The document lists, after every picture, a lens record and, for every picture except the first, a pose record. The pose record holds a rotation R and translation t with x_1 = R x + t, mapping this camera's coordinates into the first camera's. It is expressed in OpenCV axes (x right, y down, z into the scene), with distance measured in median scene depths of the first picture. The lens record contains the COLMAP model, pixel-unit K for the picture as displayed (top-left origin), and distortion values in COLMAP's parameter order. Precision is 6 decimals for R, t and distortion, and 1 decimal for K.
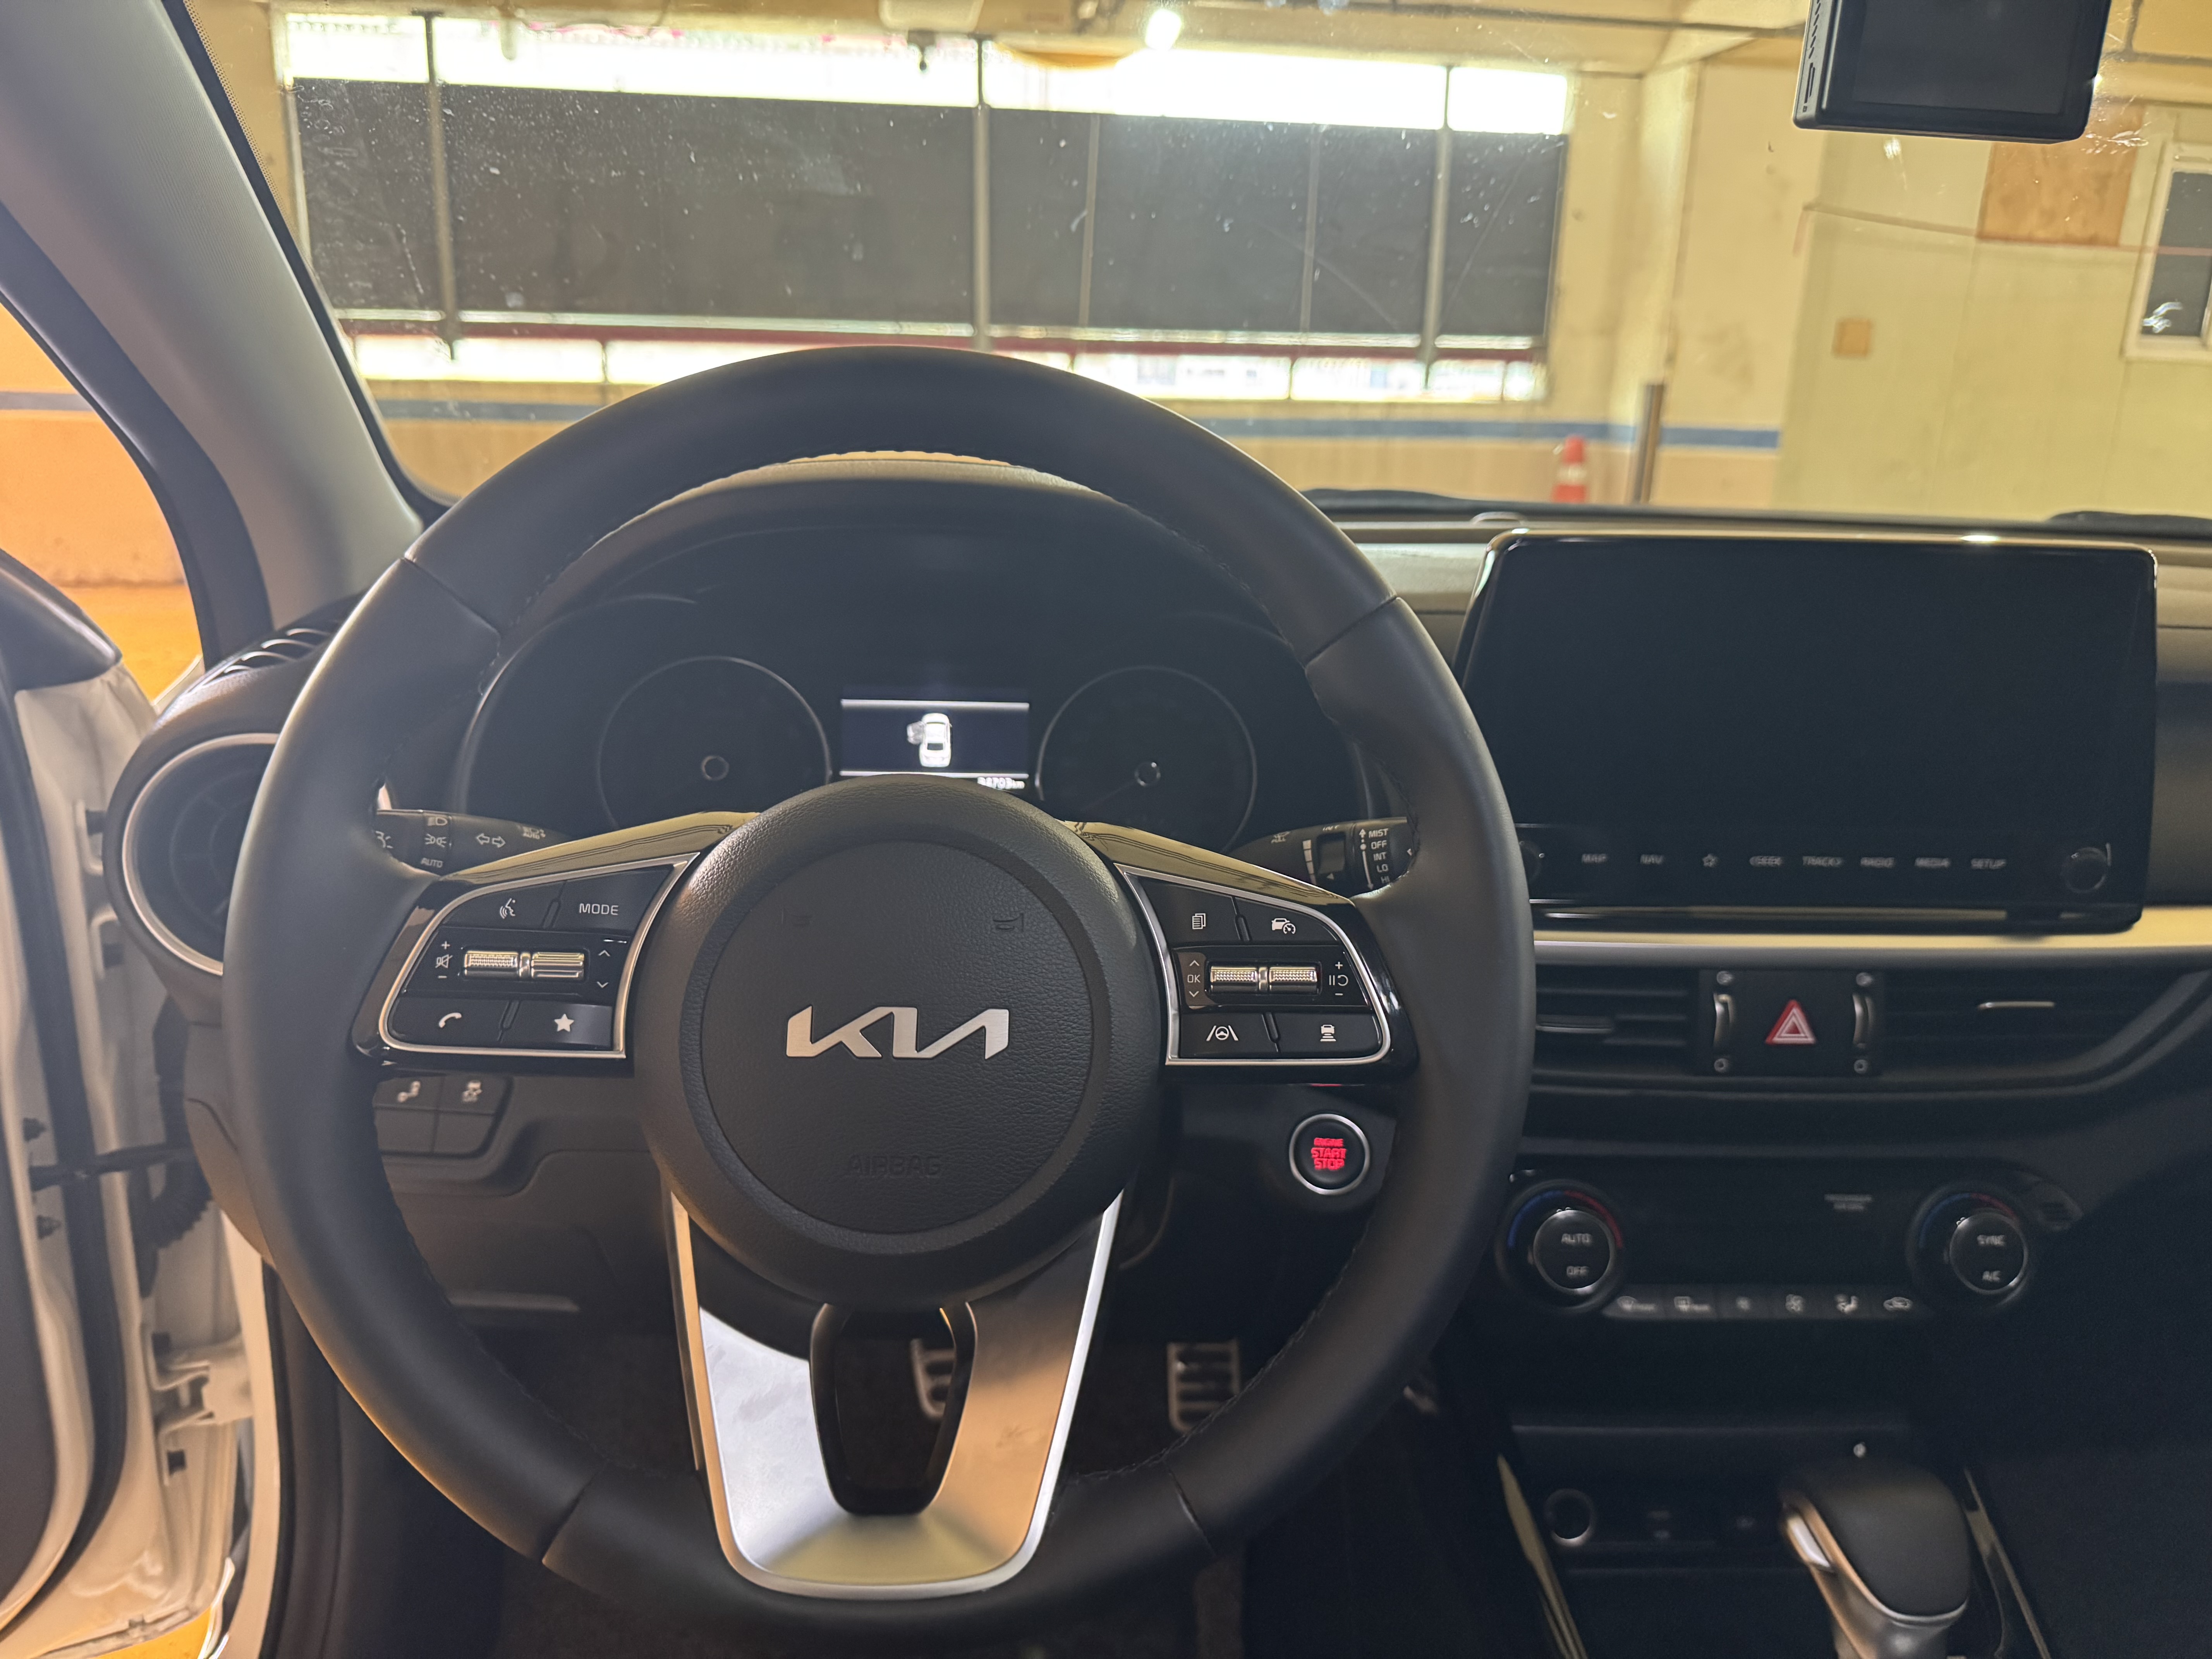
lens RADIAL K [[1557.6, 0, 1106.0], [0, 1557.6, 829.5], [0, 0, 1]] dist [0.024807, -0.031816]
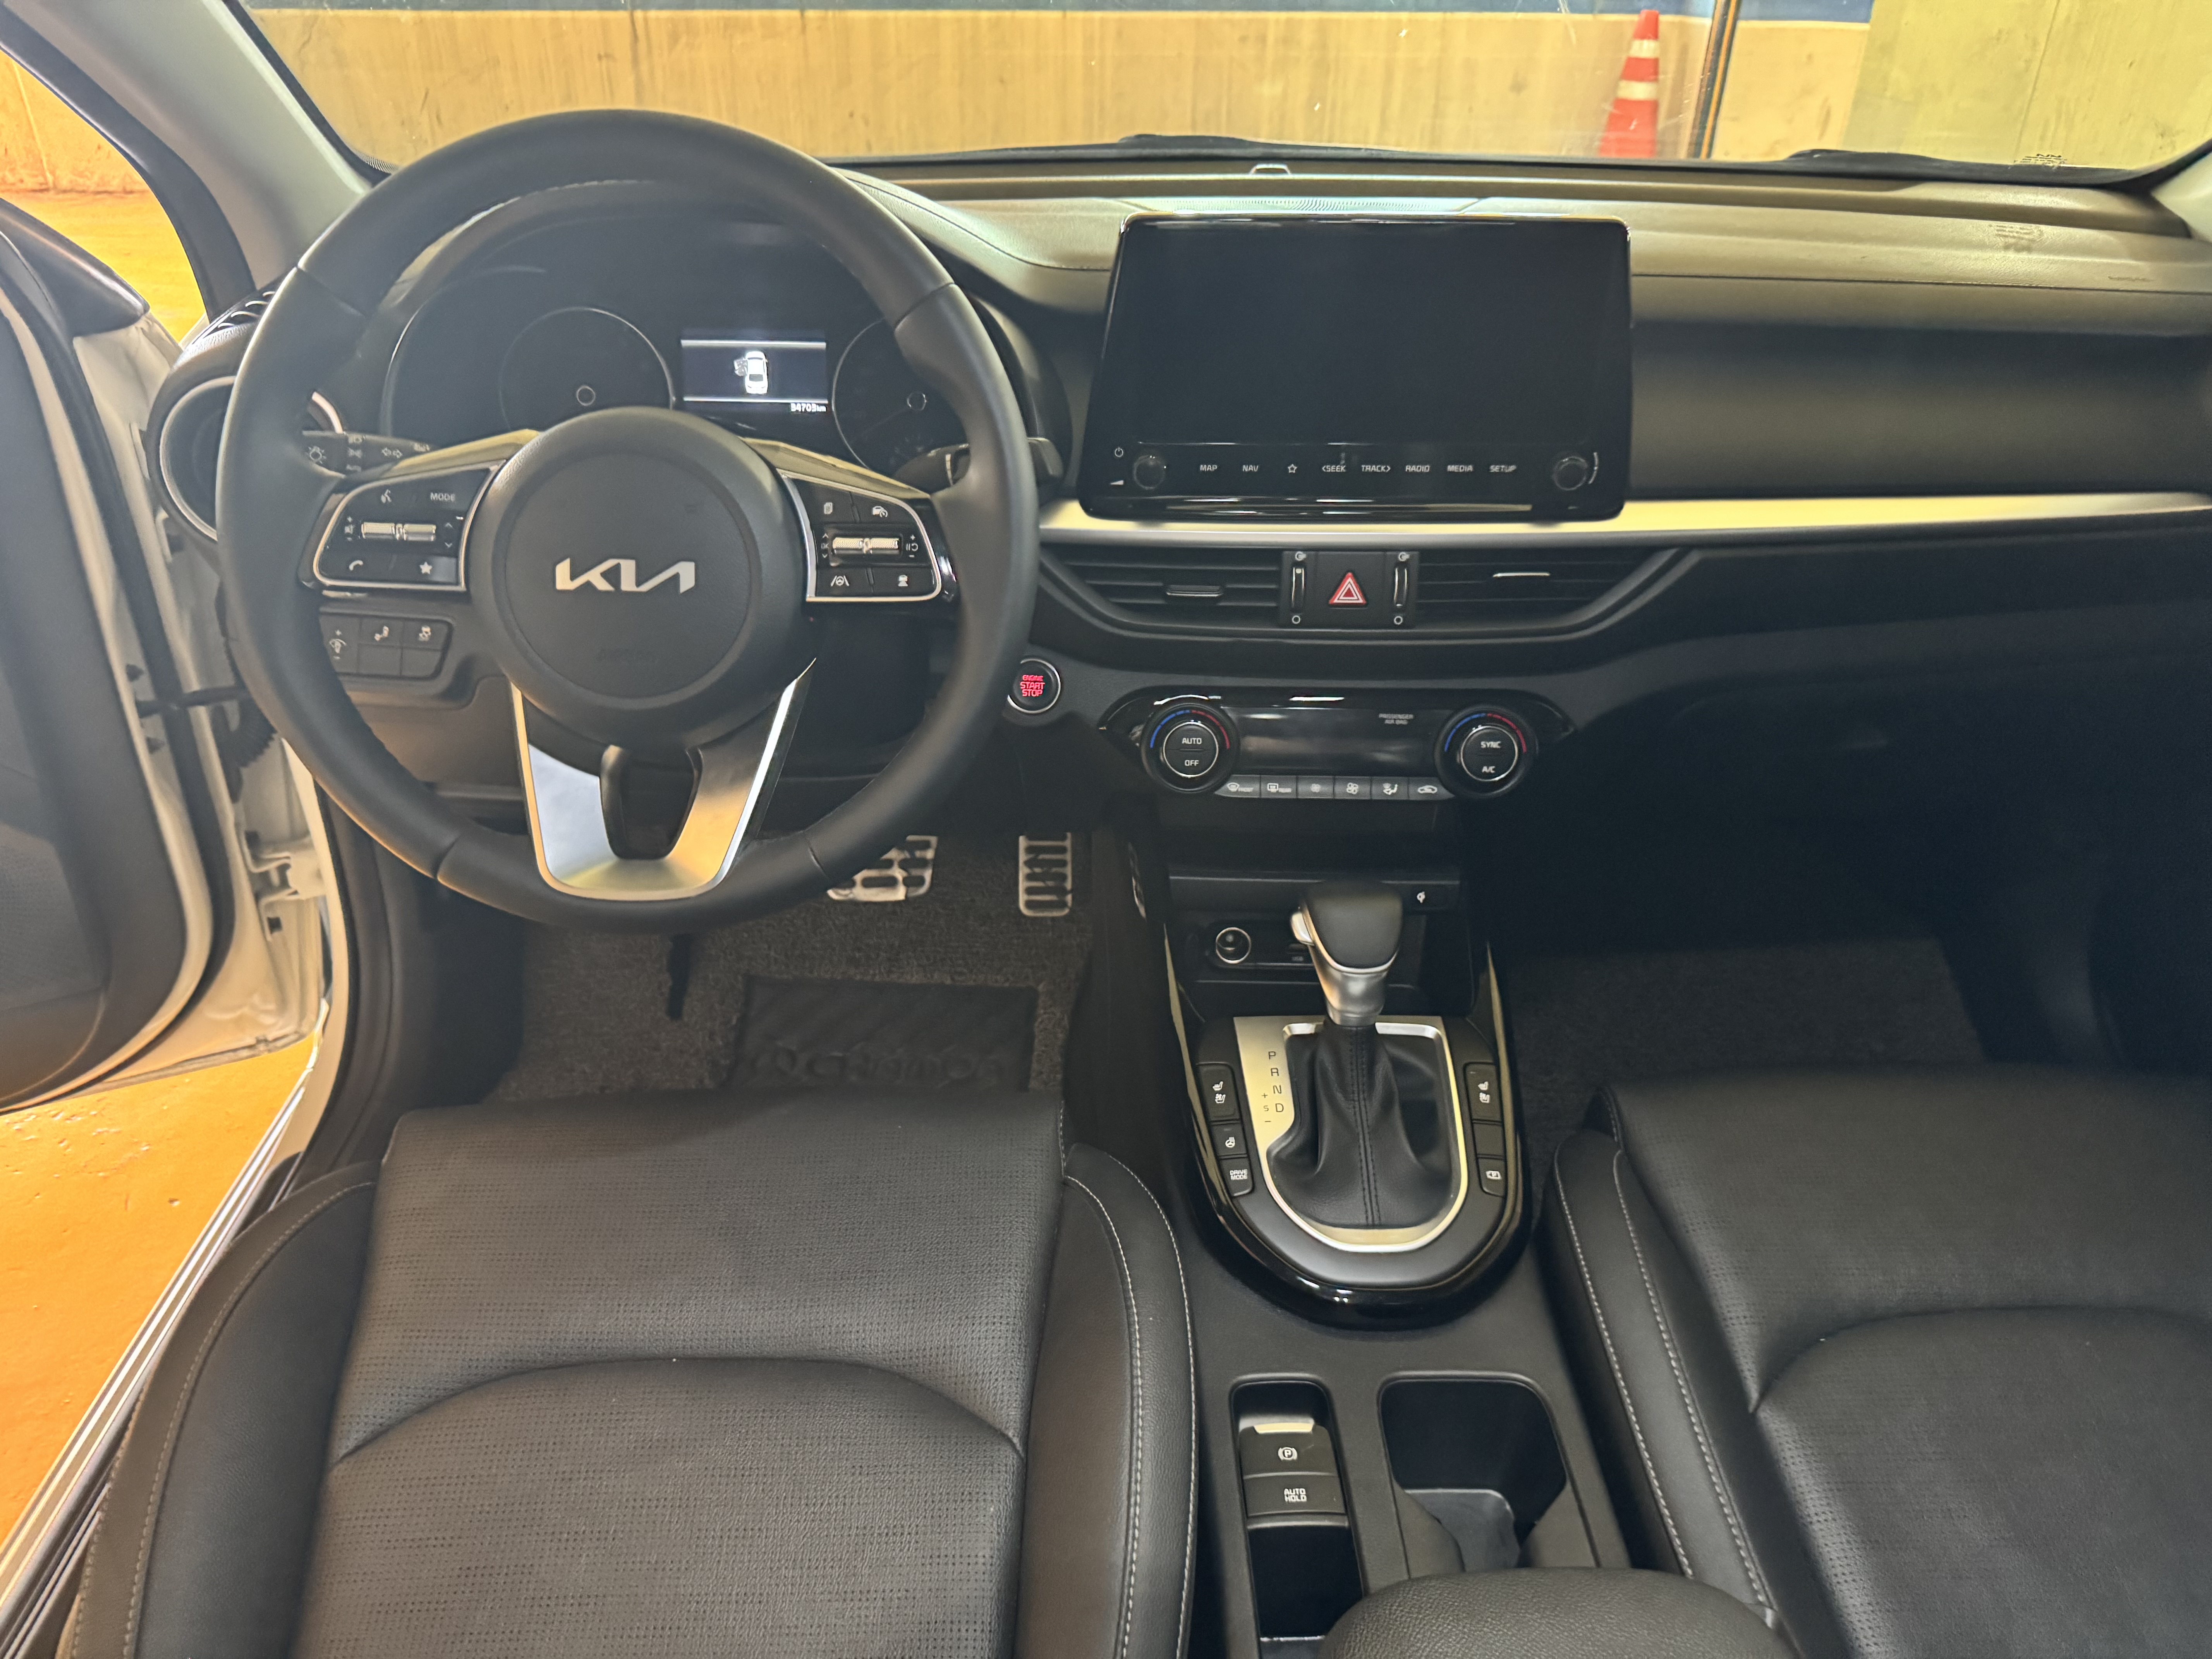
lens RADIAL K [[1581.7, 0, 1106.0], [0, 1581.7, 829.5], [0, 0, 1]] dist [0.119876, -0.195182]
pose [[0.998239, 0.011406, -0.058211, 0.305198], [0.002940, 0.970616, 0.240615, -0.008945], [0.059245, -0.240362, 0.968874, -0.428426]]
